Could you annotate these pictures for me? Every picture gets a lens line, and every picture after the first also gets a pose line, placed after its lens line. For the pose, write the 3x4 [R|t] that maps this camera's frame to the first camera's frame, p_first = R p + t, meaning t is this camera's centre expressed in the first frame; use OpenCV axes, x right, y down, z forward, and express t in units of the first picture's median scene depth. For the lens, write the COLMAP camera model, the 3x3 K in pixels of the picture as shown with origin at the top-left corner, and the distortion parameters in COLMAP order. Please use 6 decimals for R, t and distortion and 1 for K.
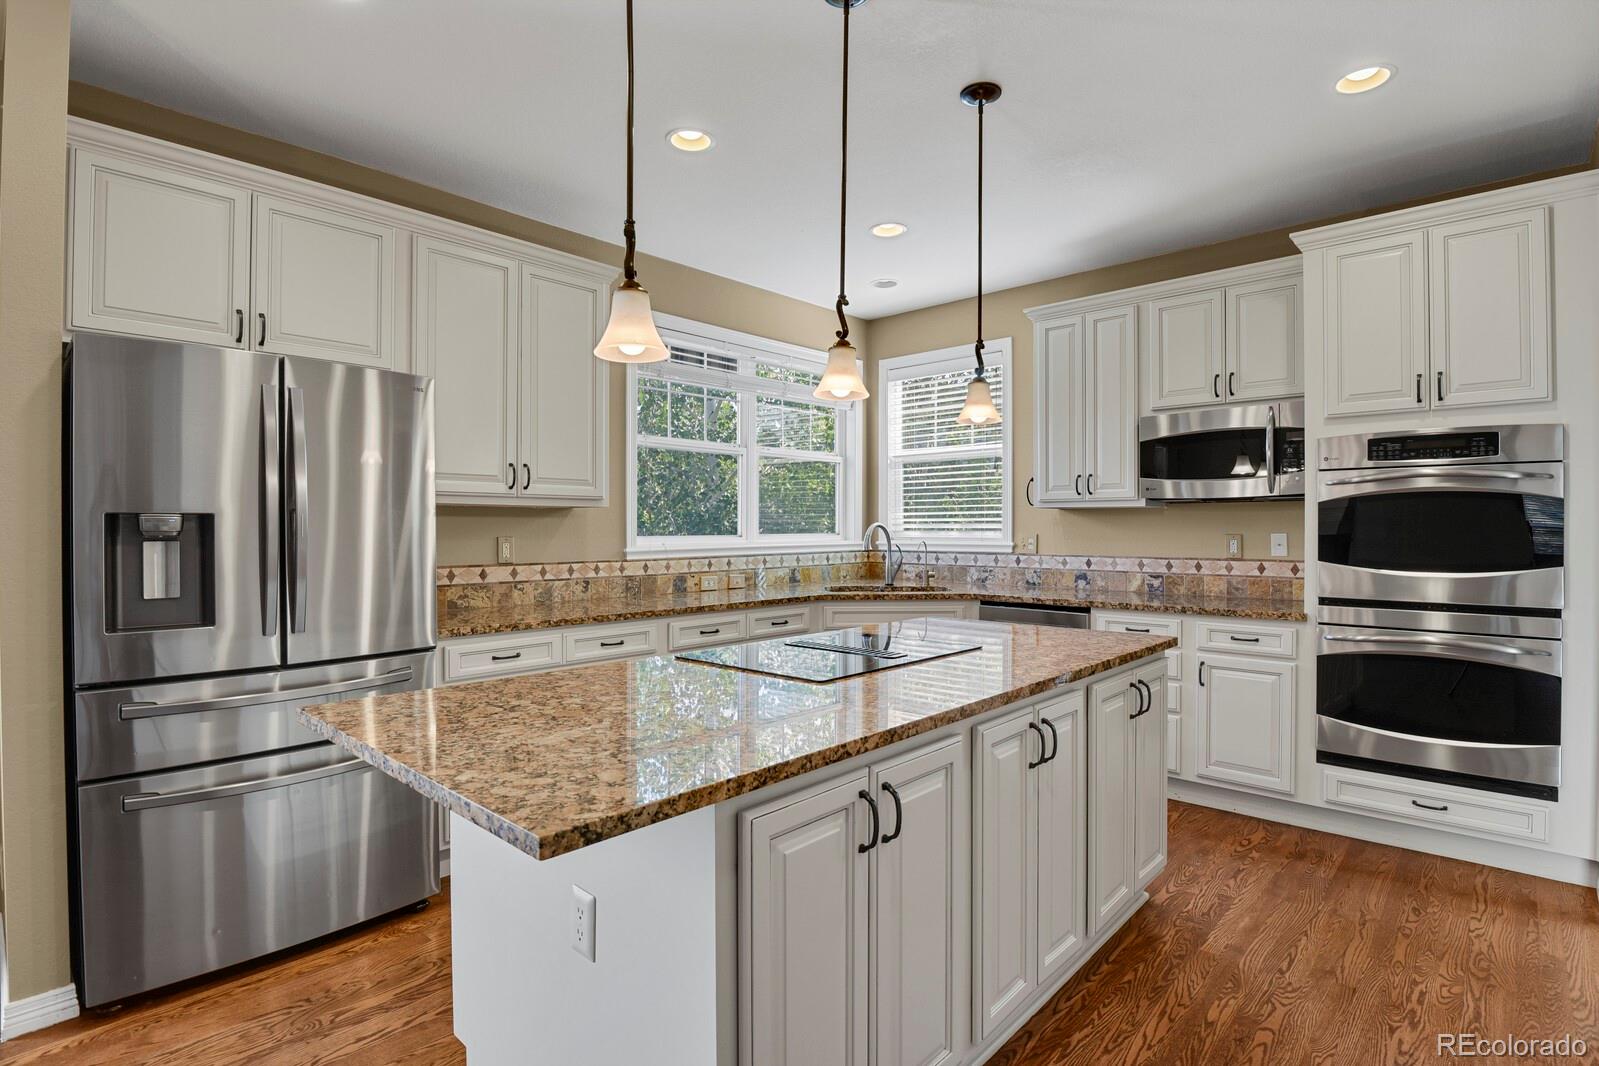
lens RADIAL K [[782.8, 0, 809.1], [0, 782.8, 529.9], [0, 0, 1]] dist [-0.017856, -0.004879]
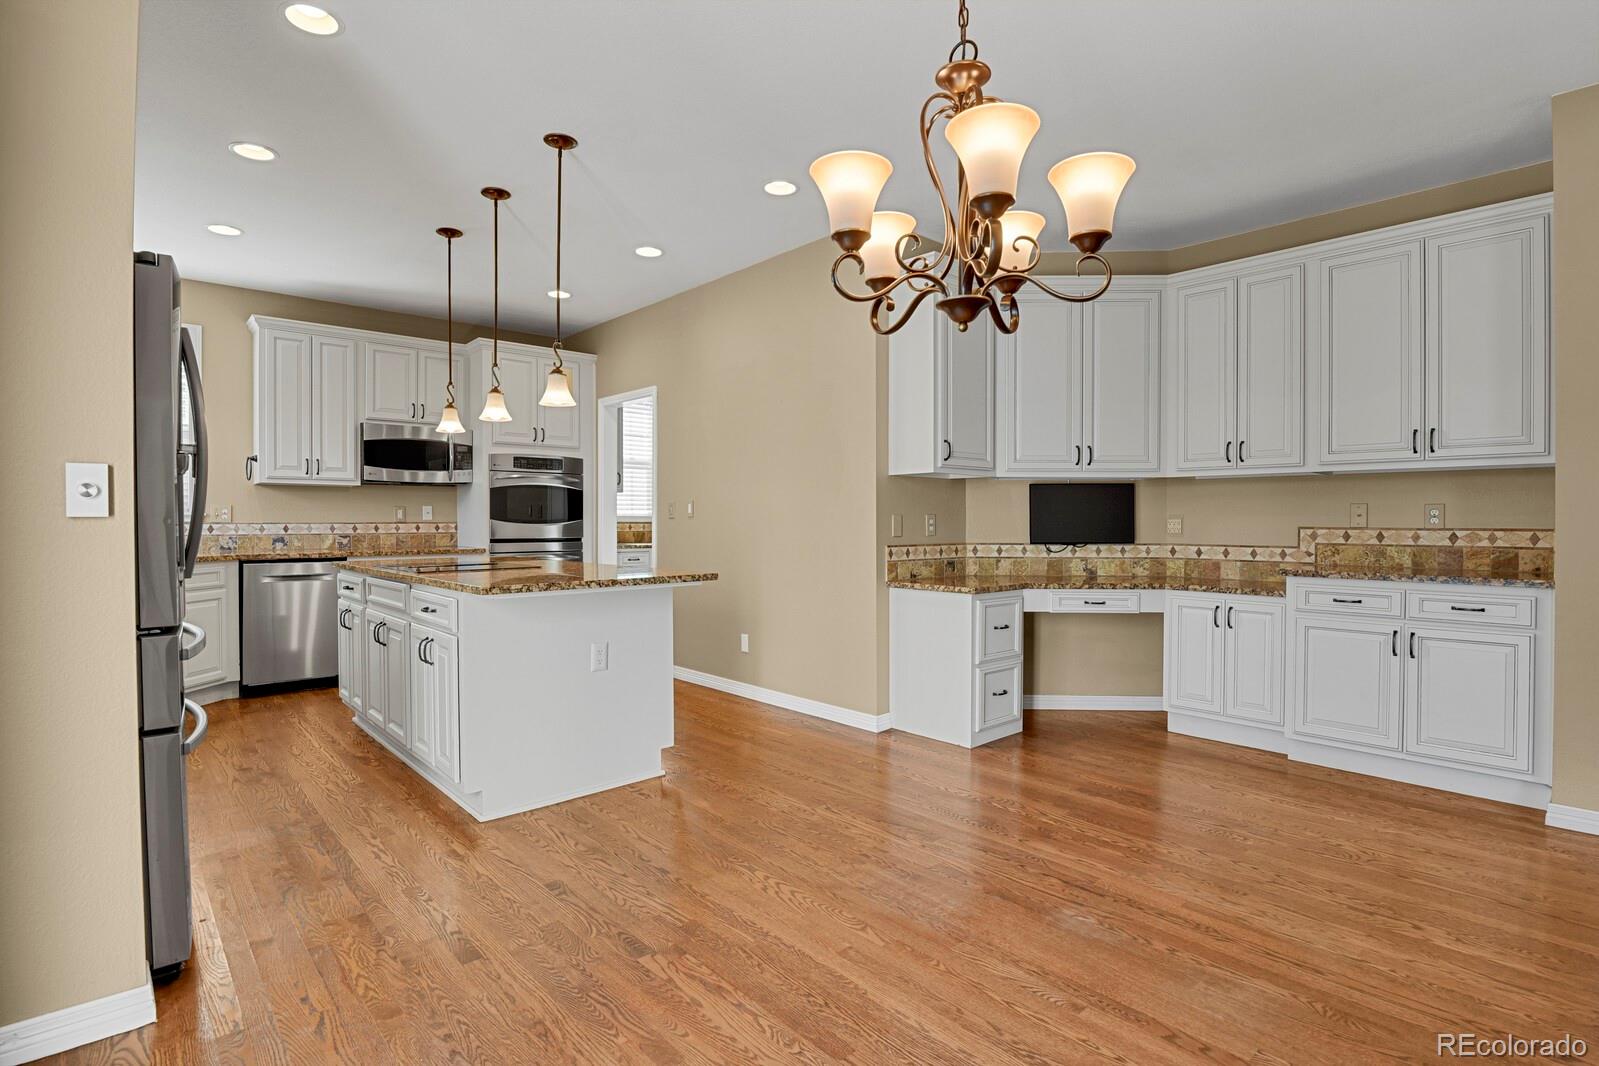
lens RADIAL K [[782.8, 0, 811.8], [0, 782.8, 528.3], [0, 0, 1]] dist [-0.017856, -0.004879]
pose [[0.086805, -0.010316, 0.996172, -0.926080], [0.002445, 0.999946, 0.010142, 0.035902], [-0.996222, 0.001555, 0.086825, 0.059333]]
